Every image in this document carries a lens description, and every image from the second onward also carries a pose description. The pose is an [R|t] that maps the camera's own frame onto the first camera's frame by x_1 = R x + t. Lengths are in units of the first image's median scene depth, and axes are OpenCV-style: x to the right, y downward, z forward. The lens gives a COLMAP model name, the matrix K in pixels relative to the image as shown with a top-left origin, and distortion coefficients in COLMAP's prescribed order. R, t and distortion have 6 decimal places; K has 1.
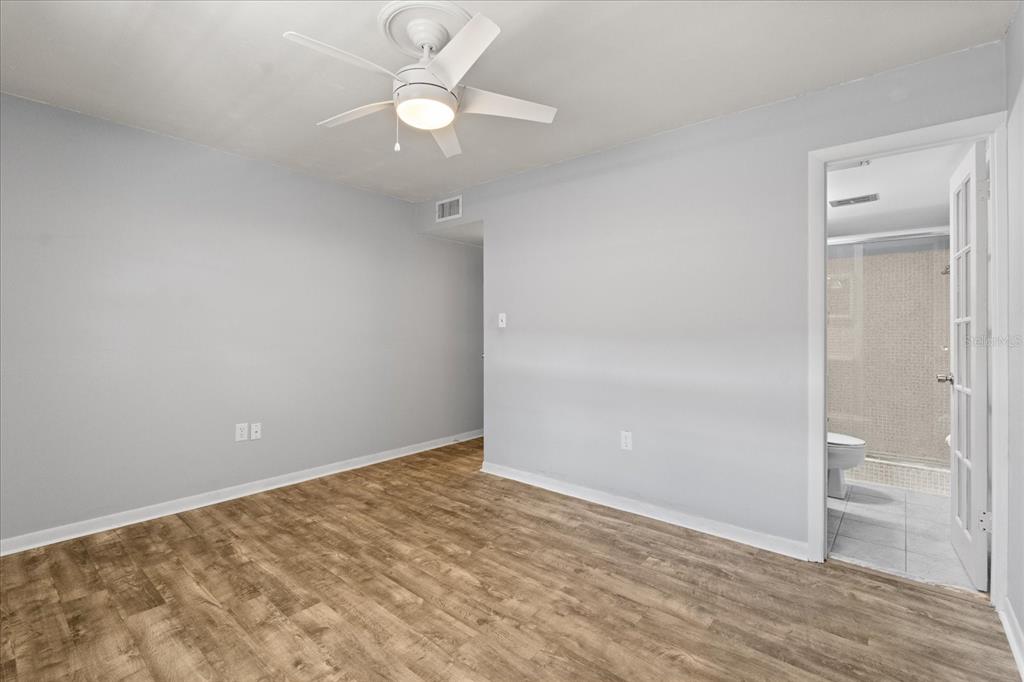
lens RADIAL K [[454.0, 0, 513.1], [0, 454.0, 337.3], [0, 0, 1]] dist [-0.003374, -0.000389]
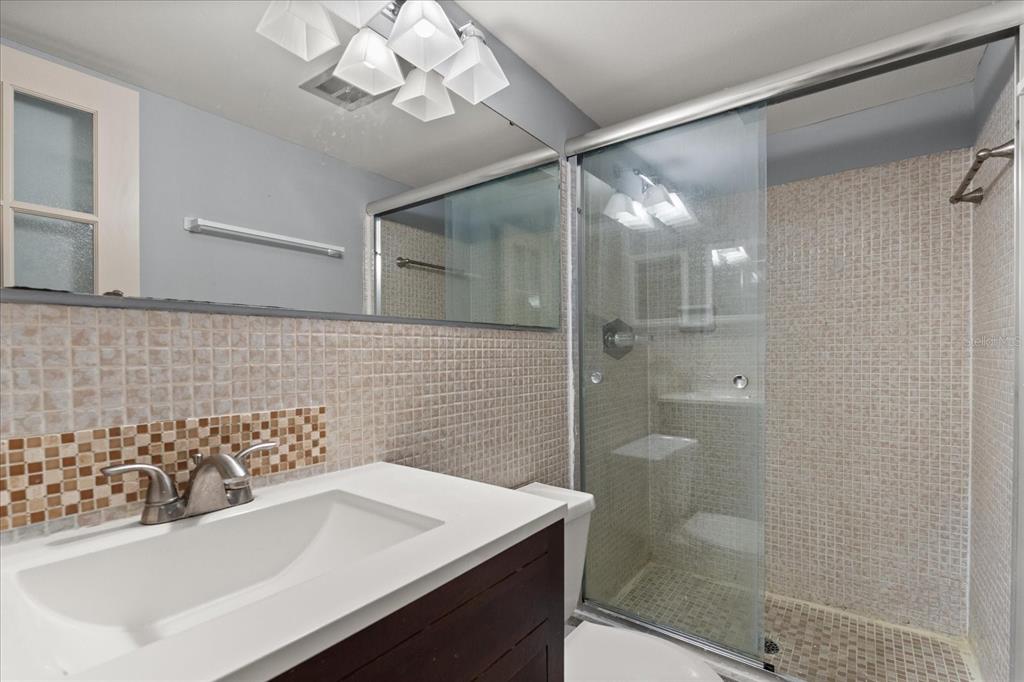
lens RADIAL K [[454.0, 0, 506.6], [0, 454.0, 359.6], [0, 0, 1]] dist [-0.003374, -0.000389]
pose [[0.998888, -0.002721, 0.047058, 0.494492], [0.002199, 0.999936, 0.011121, -0.002875], [-0.047085, -0.011006, 0.998830, 0.573704]]
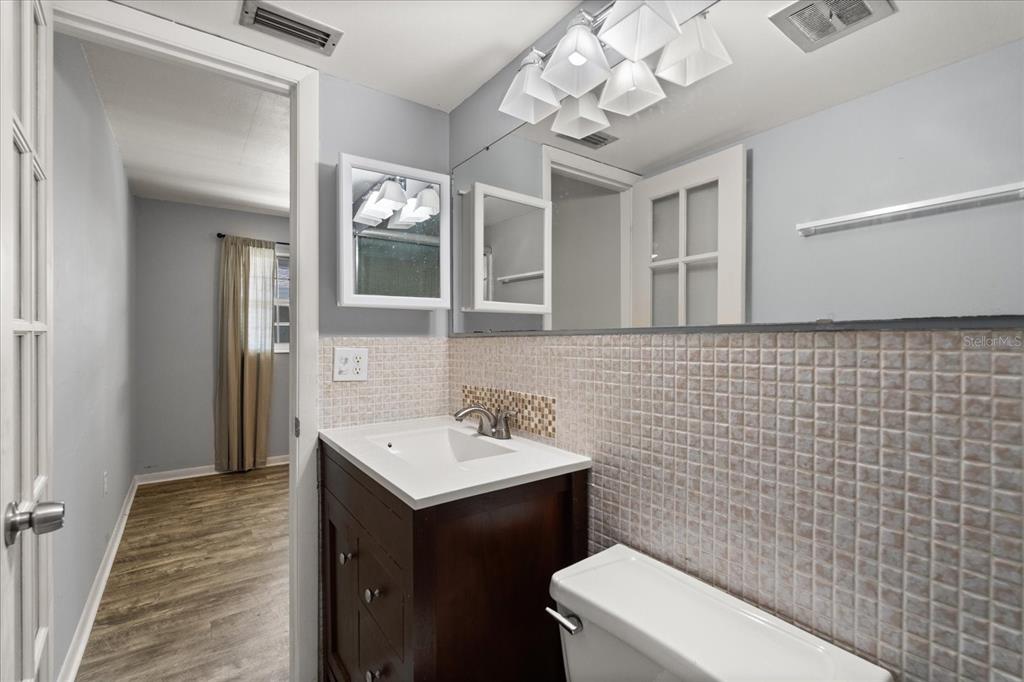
lens RADIAL K [[454.0, 0, 512.8], [0, 454.0, 339.8], [0, 0, 1]] dist [-0.003374, -0.000389]
pose [[-0.236516, 0.002308, -0.971625, 0.907466], [-0.001303, 0.999996, 0.002692, -0.031136], [0.971627, 0.001903, -0.236512, 1.065977]]
